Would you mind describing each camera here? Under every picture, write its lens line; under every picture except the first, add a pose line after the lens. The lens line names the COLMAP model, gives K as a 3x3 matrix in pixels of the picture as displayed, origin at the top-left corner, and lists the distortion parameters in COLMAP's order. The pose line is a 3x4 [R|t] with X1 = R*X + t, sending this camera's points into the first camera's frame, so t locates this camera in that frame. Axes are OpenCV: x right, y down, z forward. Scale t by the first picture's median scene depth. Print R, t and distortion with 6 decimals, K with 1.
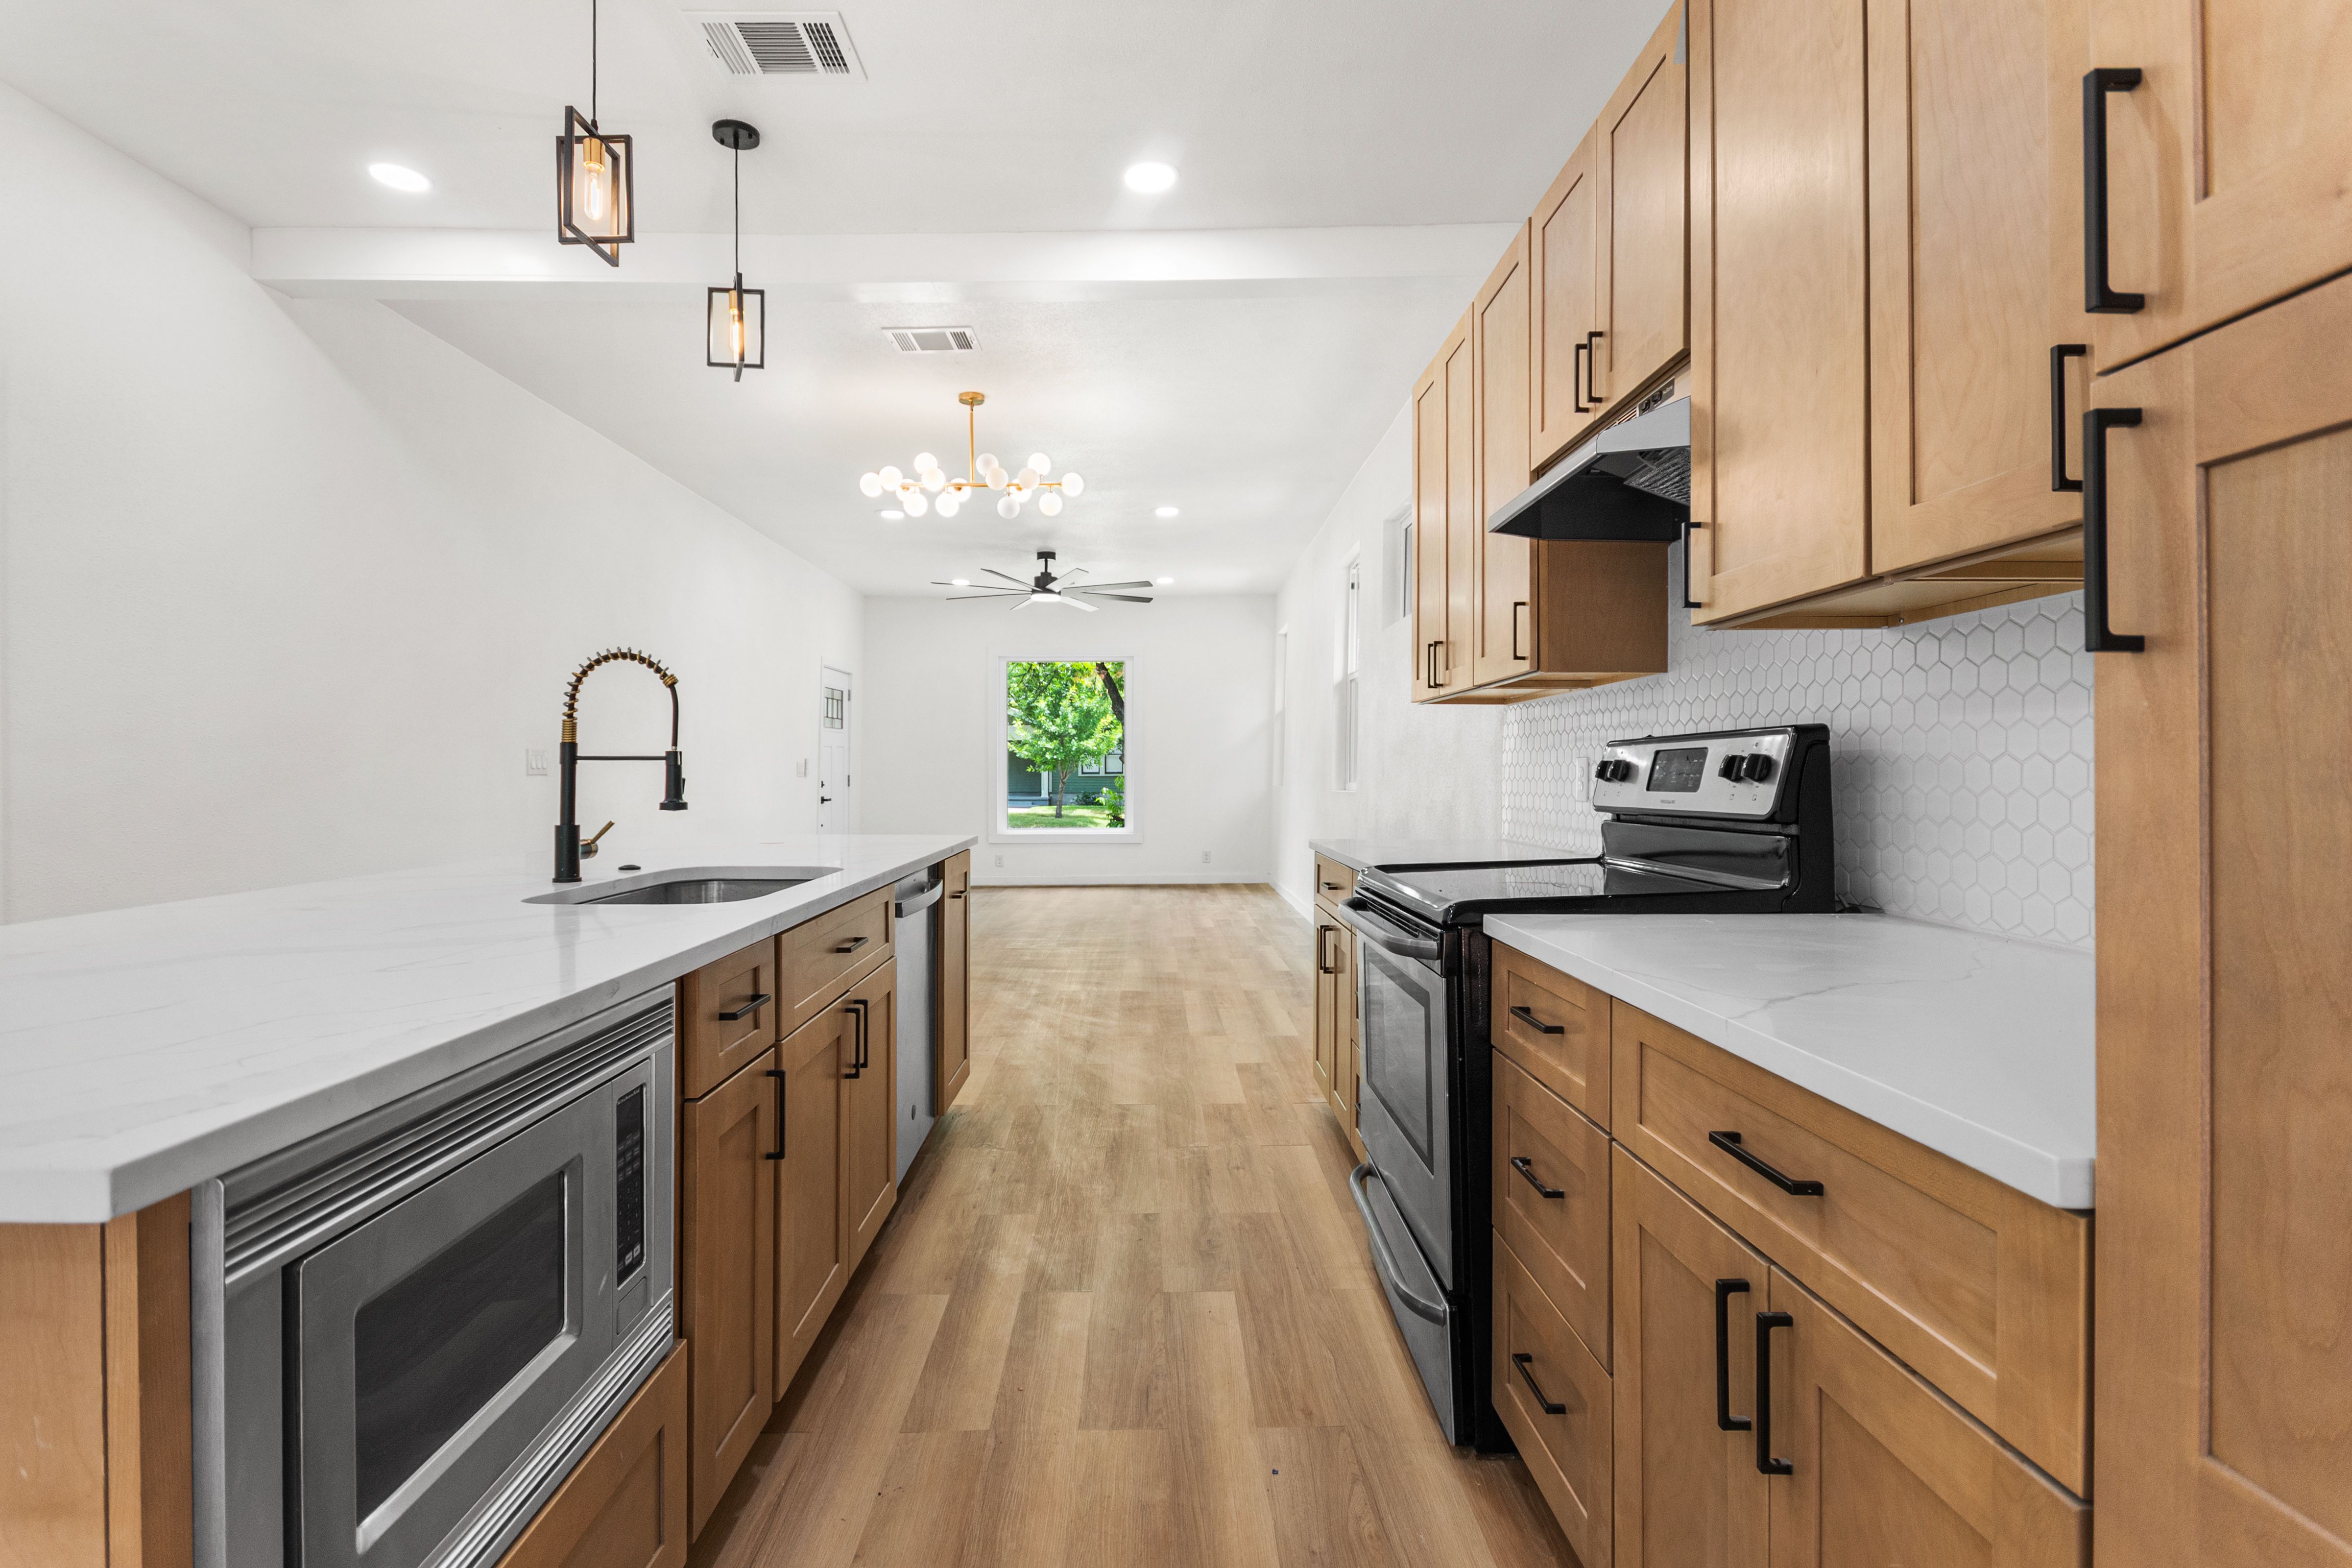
lens RADIAL K [[1175.1, 0, 1173.7], [0, 1175.1, 769.5], [0, 0, 1]] dist [0.001905, 0.000145]
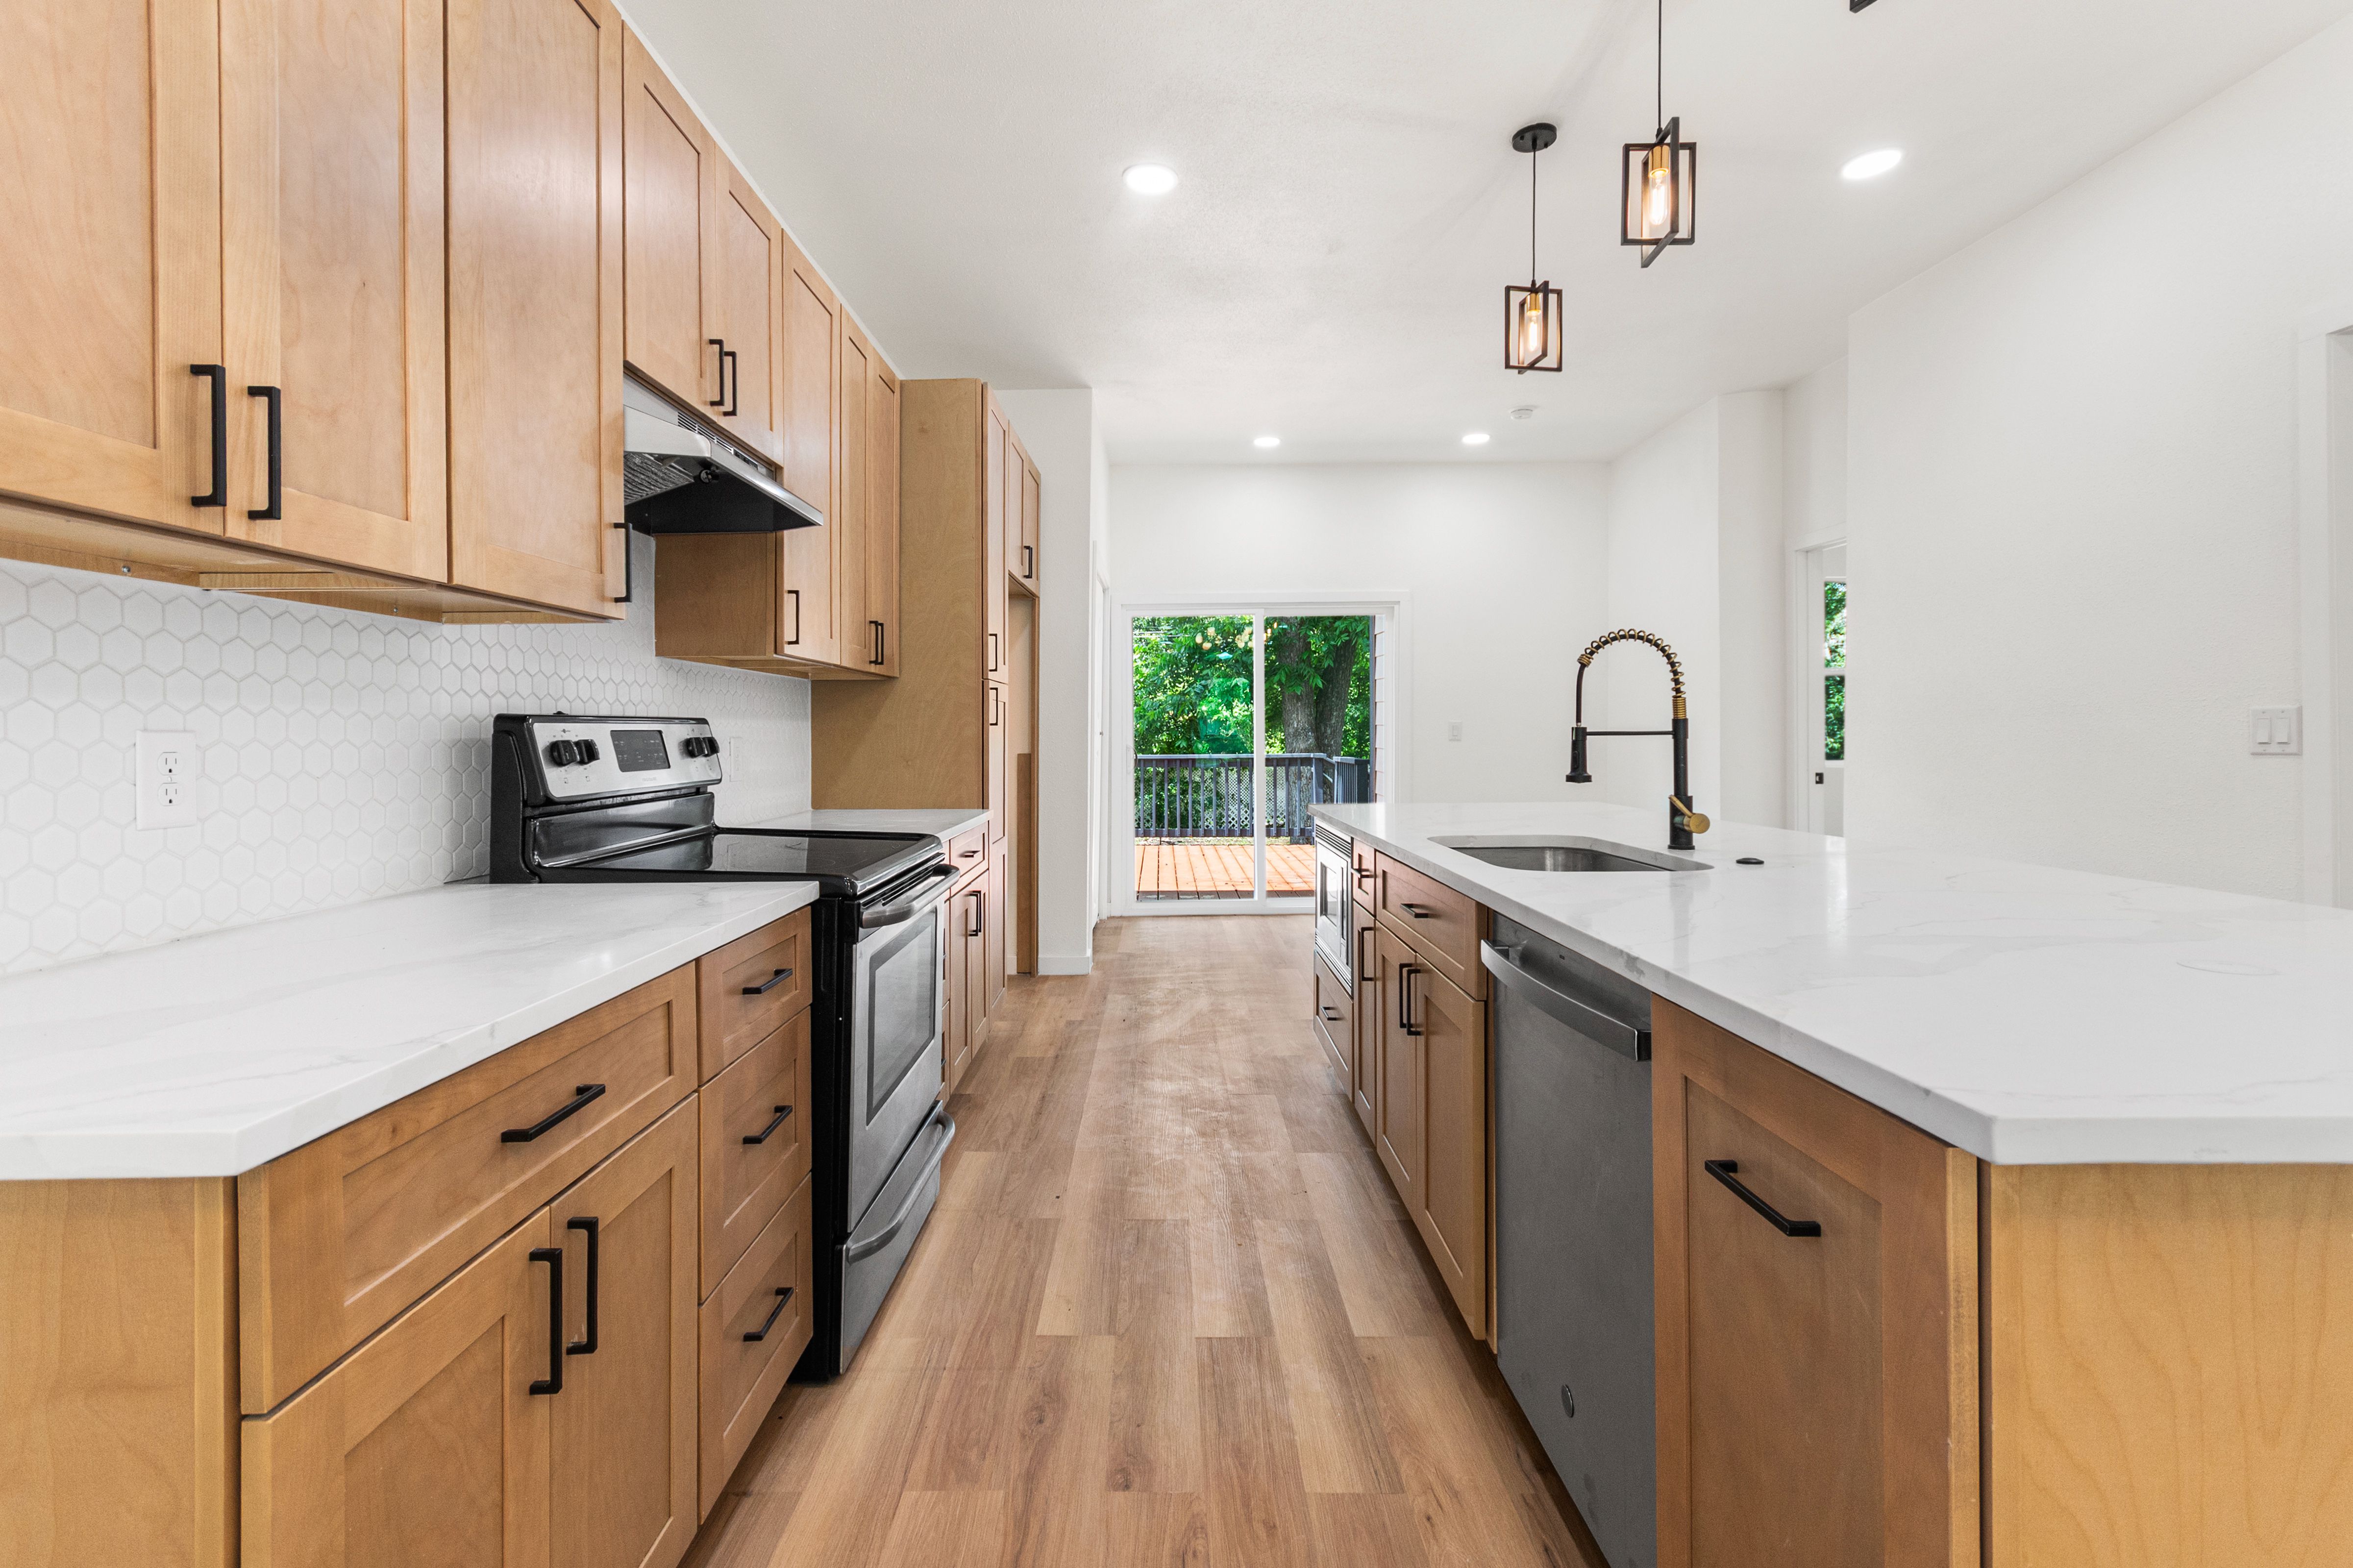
lens RADIAL K [[1101.4, 0, 1169.3], [0, 1101.4, 747.2], [0, 0, 1]] dist [-0.014545, -0.000261]
pose [[-0.999815, 0.010318, 0.016218, -0.072138], [0.010432, 0.999921, 0.006950, -0.006365], [-0.016145, 0.007118, -0.999844, 1.934758]]
